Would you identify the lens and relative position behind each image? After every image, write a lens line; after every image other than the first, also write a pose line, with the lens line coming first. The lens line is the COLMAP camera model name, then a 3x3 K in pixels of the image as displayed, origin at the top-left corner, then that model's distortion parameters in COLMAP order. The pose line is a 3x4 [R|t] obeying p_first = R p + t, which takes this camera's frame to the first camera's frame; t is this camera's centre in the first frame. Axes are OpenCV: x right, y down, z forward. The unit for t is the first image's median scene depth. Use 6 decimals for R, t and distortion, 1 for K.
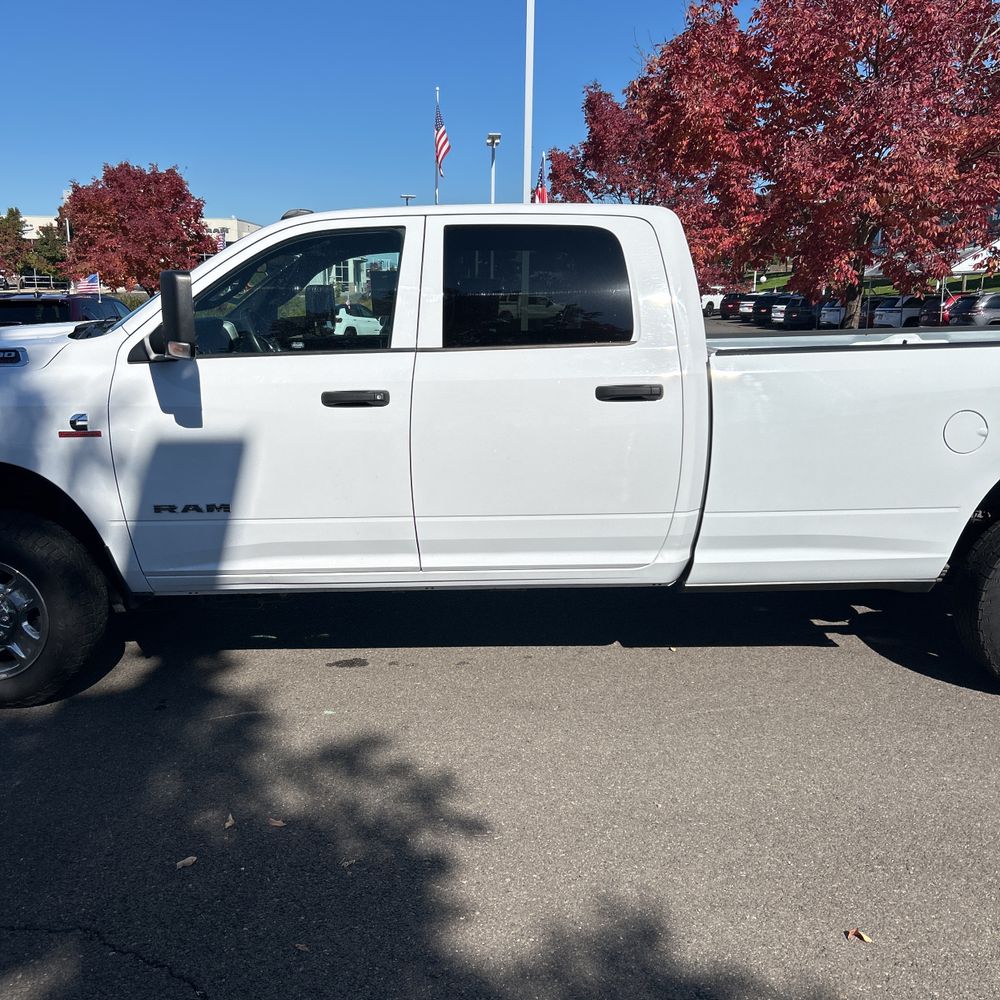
lens RADIAL K [[1004.2, 0, 496.2], [0, 1004.2, 499.6], [0, 0, 1]] dist [0.047103, -0.039524]
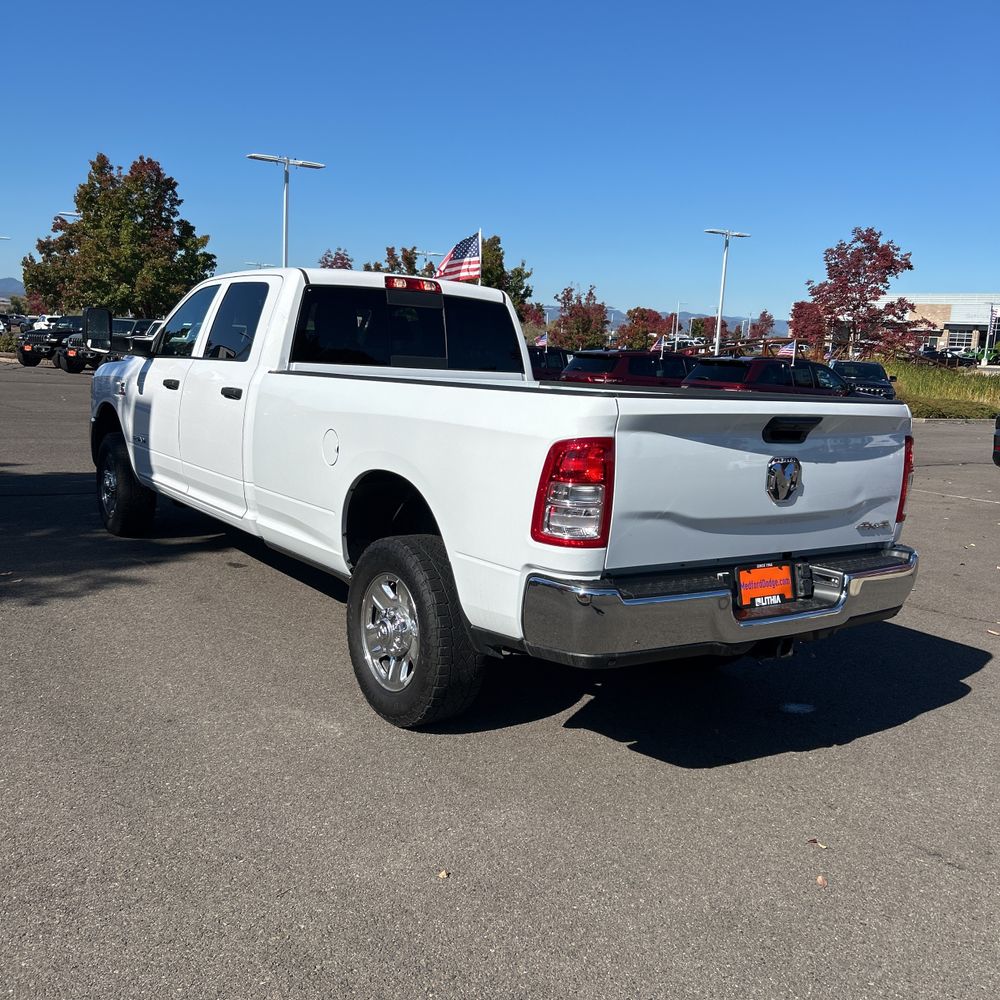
lens RADIAL K [[994.3, 0, 500.0], [0, 994.3, 500.0], [0, 0, 1]] dist [0.137362, -0.390151]
pose [[0.574460, 0.159107, -0.802920, 1.407141], [-0.217231, 0.975386, 0.037862, -0.086252], [0.789181, 0.152669, 0.594883, 0.425214]]
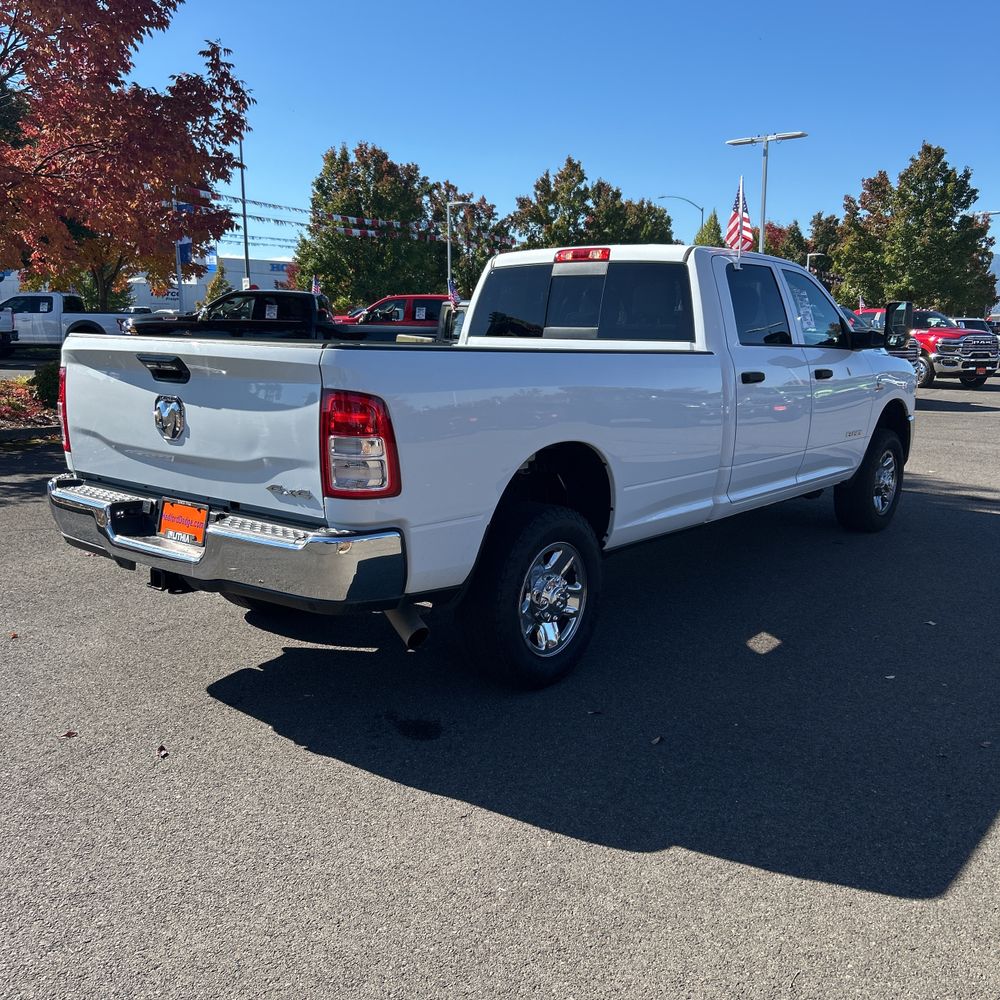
lens RADIAL K [[1004.2, 0, 496.2], [0, 1004.2, 499.6], [0, 0, 1]] dist [0.047103, -0.039524]
pose [[-0.618478, 0.134231, -0.774252, 1.372310], [-0.163833, 0.941623, 0.294118, -0.371935], [0.768533, 0.308753, -0.560382, 1.907442]]
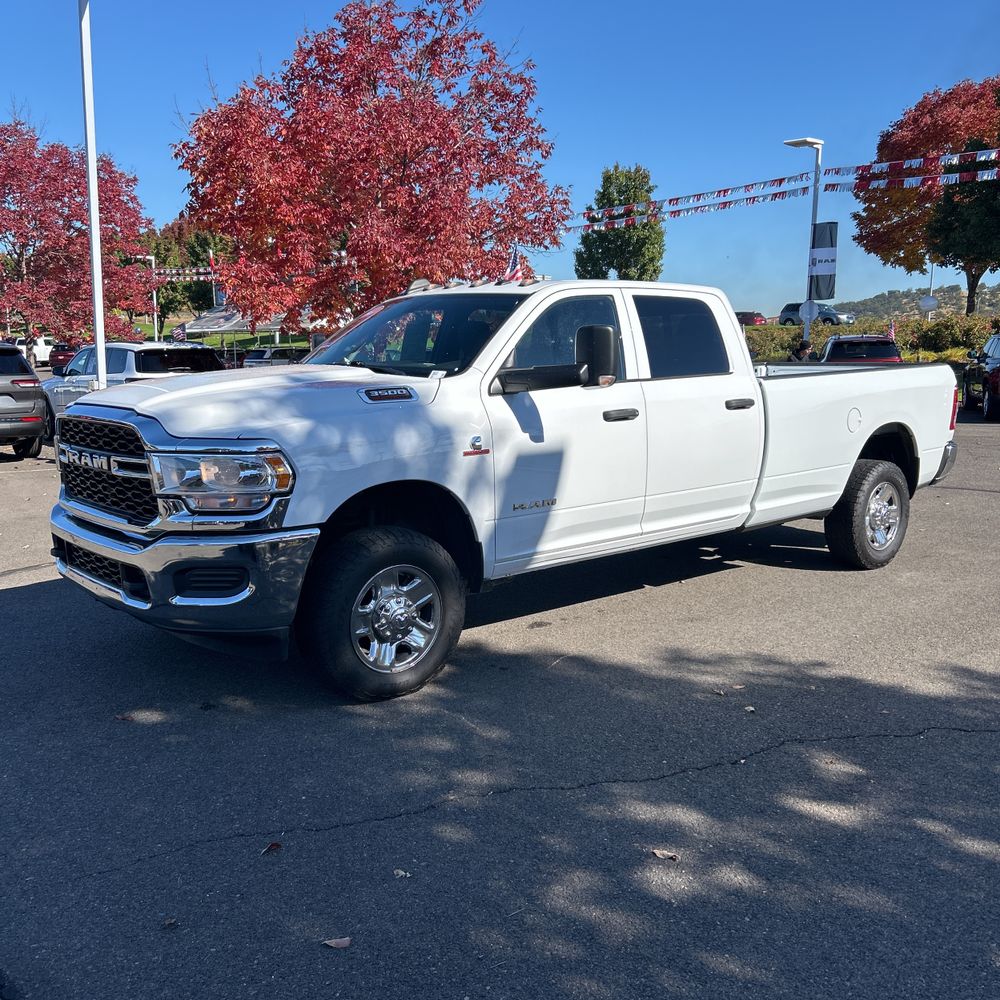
lens RADIAL K [[984.1, 0, 500.0], [0, 984.1, 500.0], [0, 0, 1]] dist [0.135827, -0.202772]
pose [[0.769721, -0.093945, 0.631430, -1.053974], [0.124402, 0.992224, -0.004024, 0.001996], [-0.626141, 0.081649, 0.775423, 0.035615]]
